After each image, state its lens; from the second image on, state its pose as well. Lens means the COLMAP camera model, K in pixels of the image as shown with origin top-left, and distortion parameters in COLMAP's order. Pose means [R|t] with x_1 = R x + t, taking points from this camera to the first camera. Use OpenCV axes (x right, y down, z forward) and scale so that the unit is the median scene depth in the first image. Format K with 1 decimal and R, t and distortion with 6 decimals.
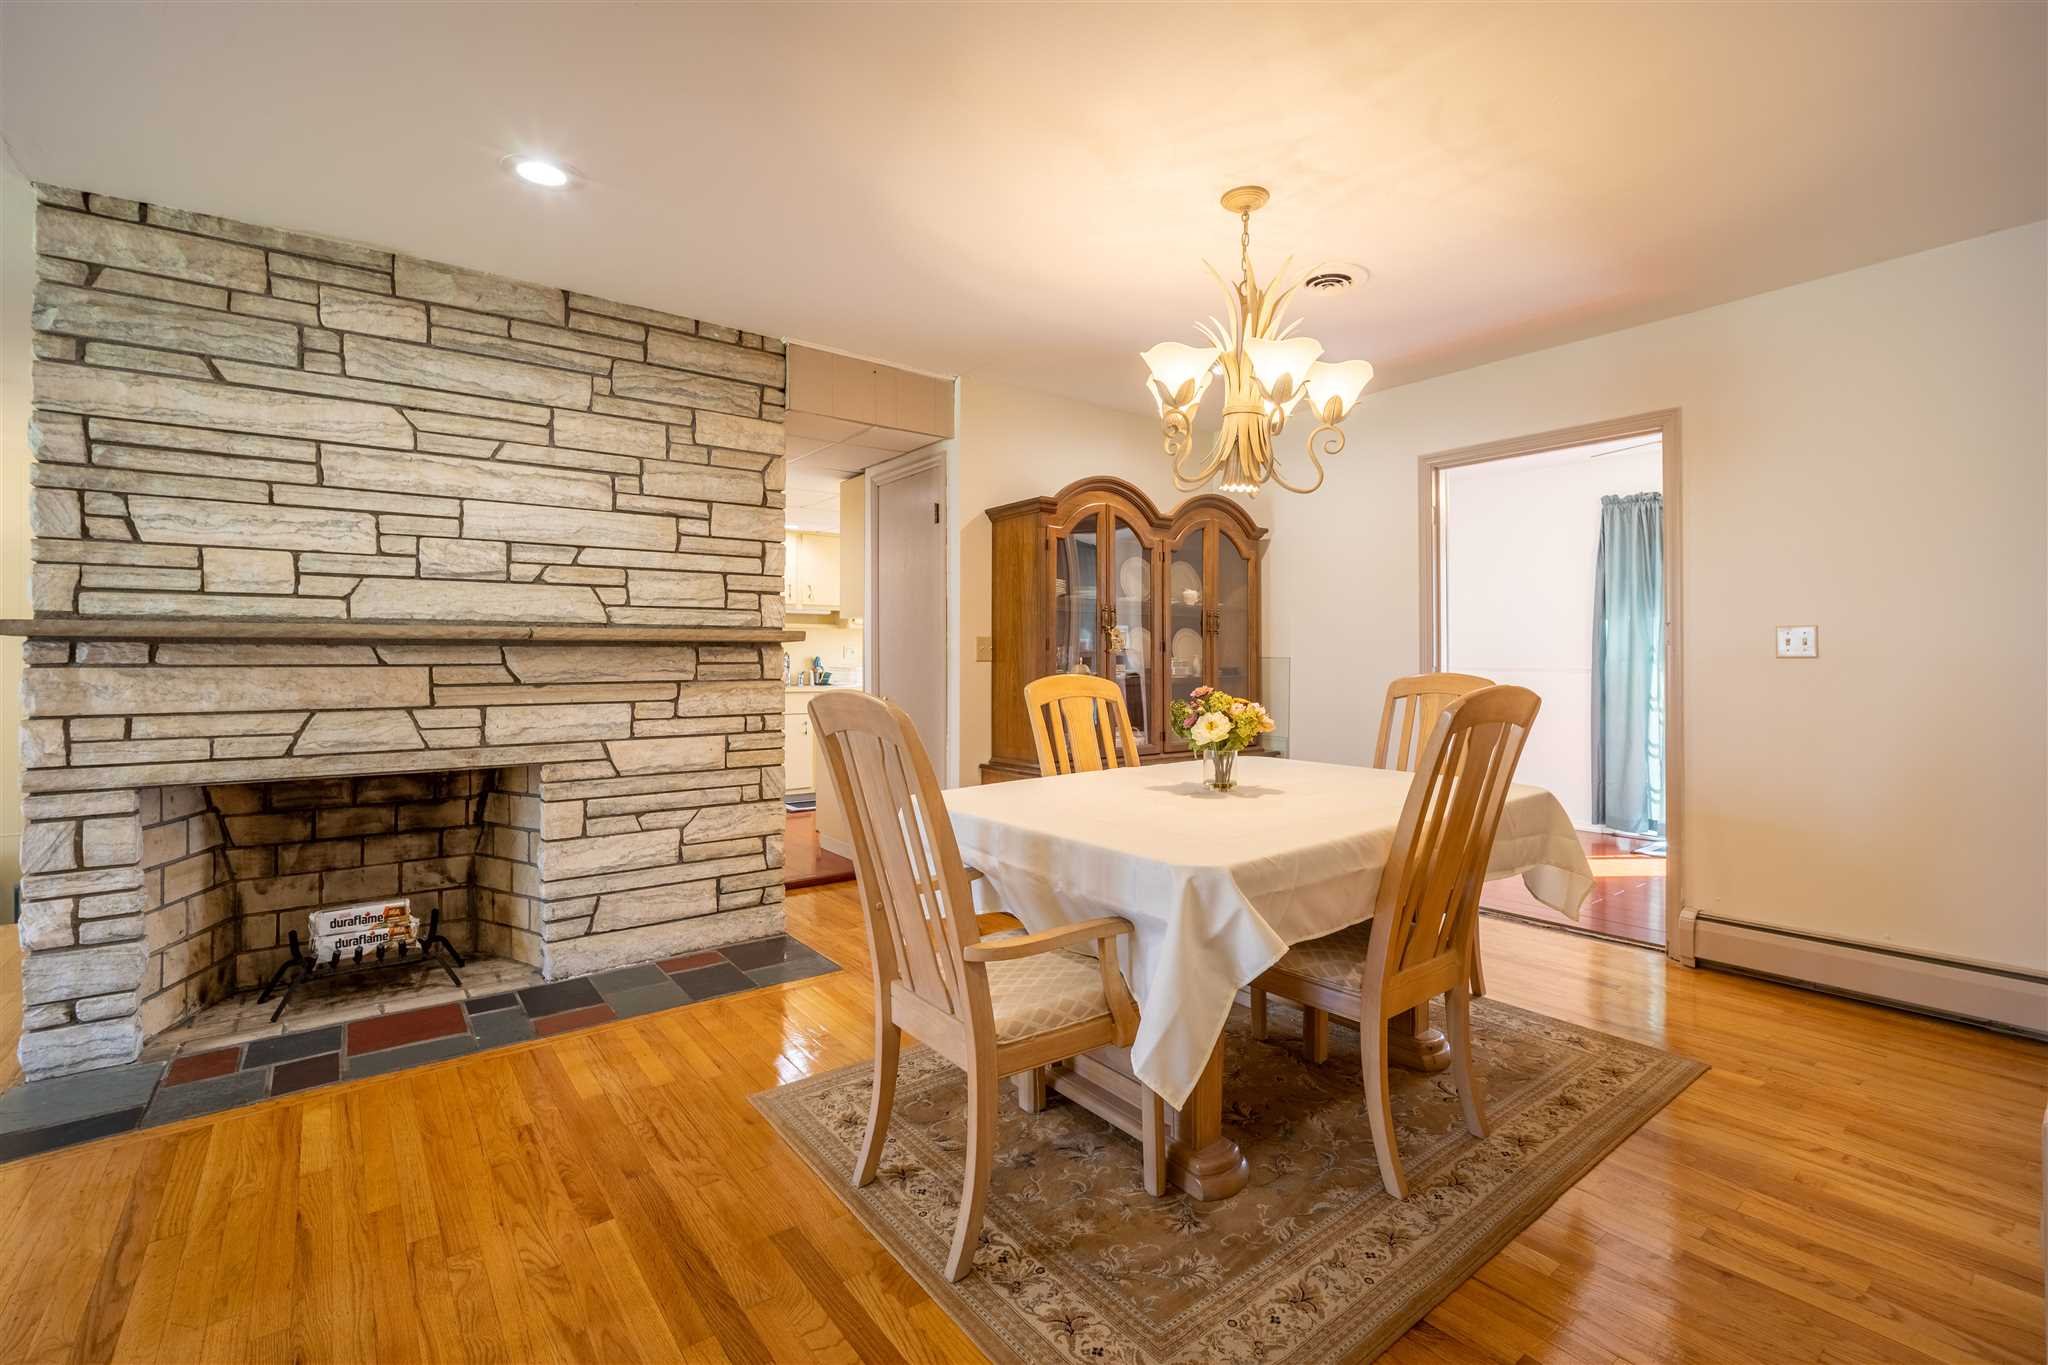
lens RADIAL K [[892.6, 0, 1029.6], [0, 892.6, 653.8], [0, 0, 1]] dist [-0.017280, 0.005365]
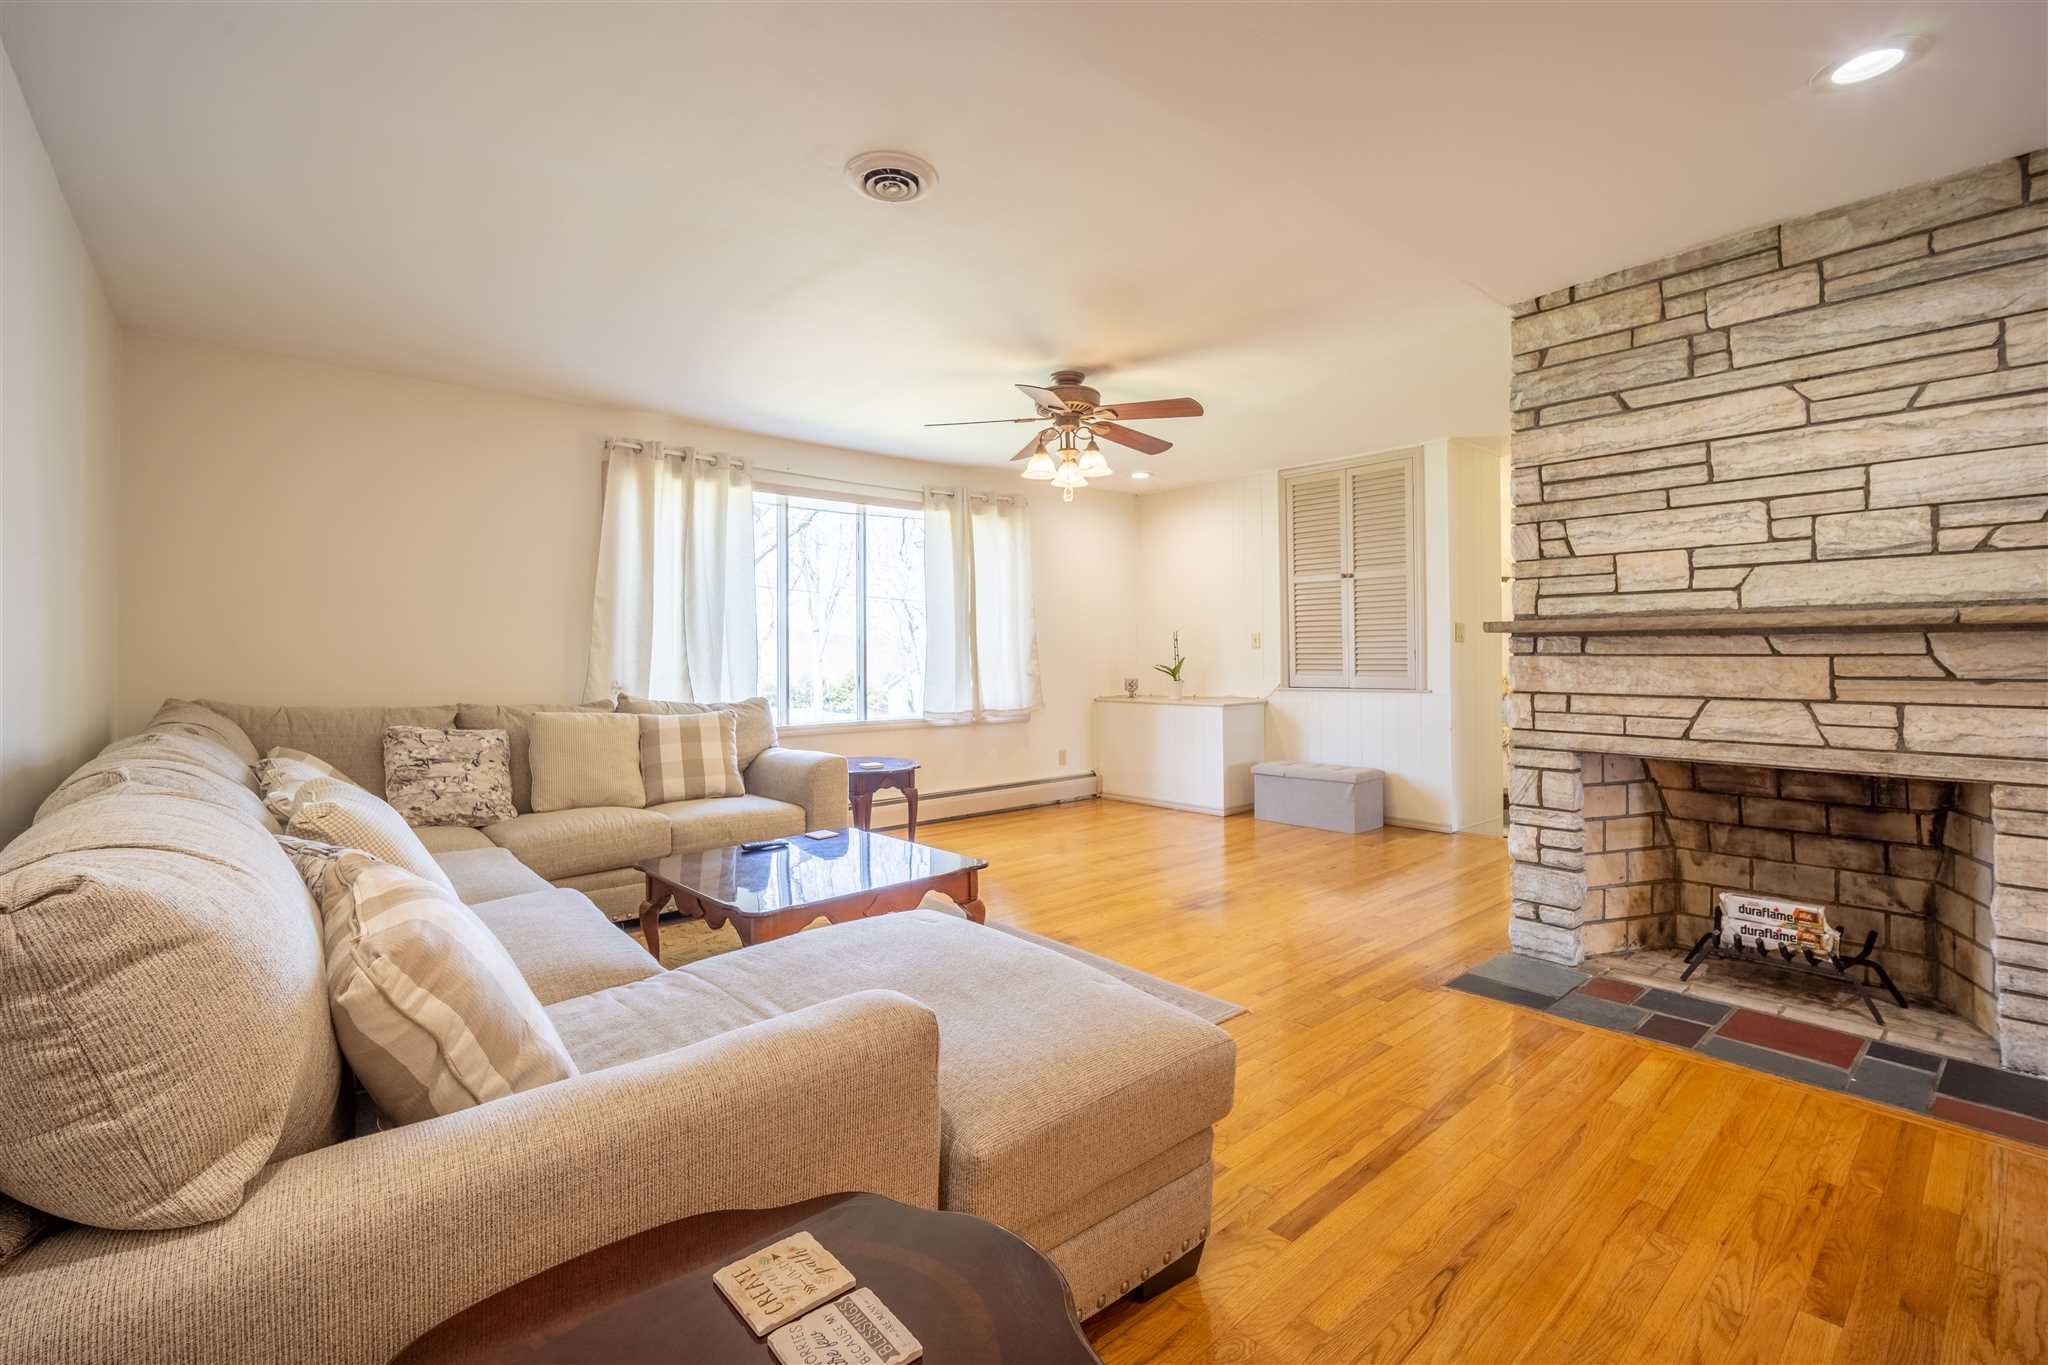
lens RADIAL K [[892.6, 0, 1025.1], [0, 892.6, 656.3], [0, 0, 1]] dist [-0.017280, 0.005365]
pose [[0.062805, 0.004779, -0.998014, 0.177854], [0.009626, 0.999939, 0.005394, 0.001224], [0.997979, -0.009946, 0.062756, 0.117361]]
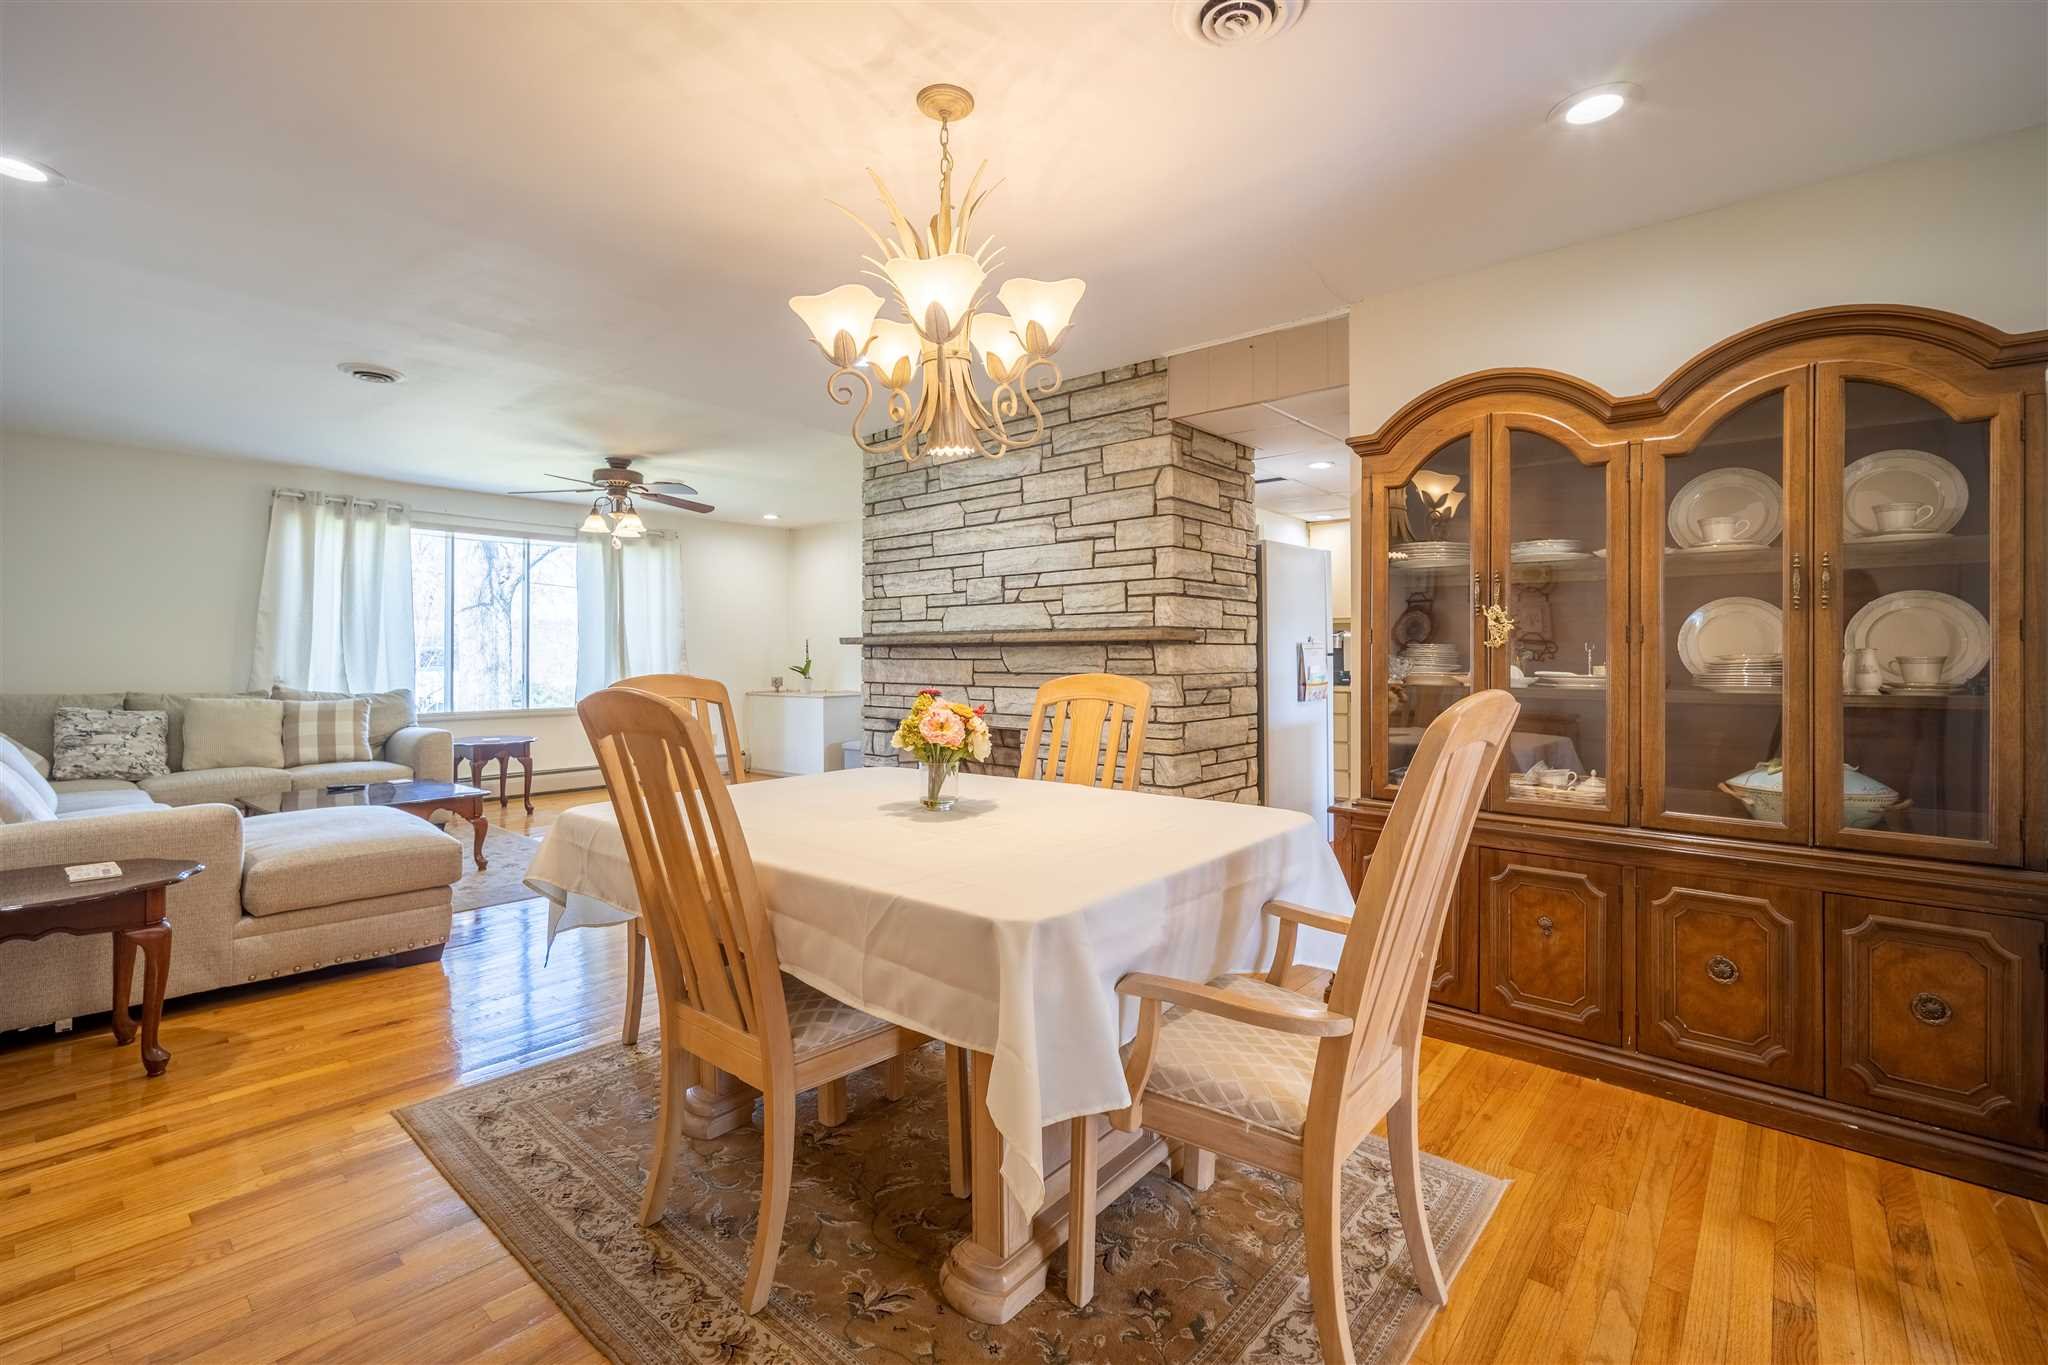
lens RADIAL K [[892.6, 0, 1027.2], [0, 892.6, 652.0], [0, 0, 1]] dist [-0.017280, 0.005365]
pose [[0.205292, -0.002627, -0.978697, 0.907926], [0.004831, 0.999987, -0.001670, 0.002836], [0.978689, -0.004386, 0.205302, 0.766402]]
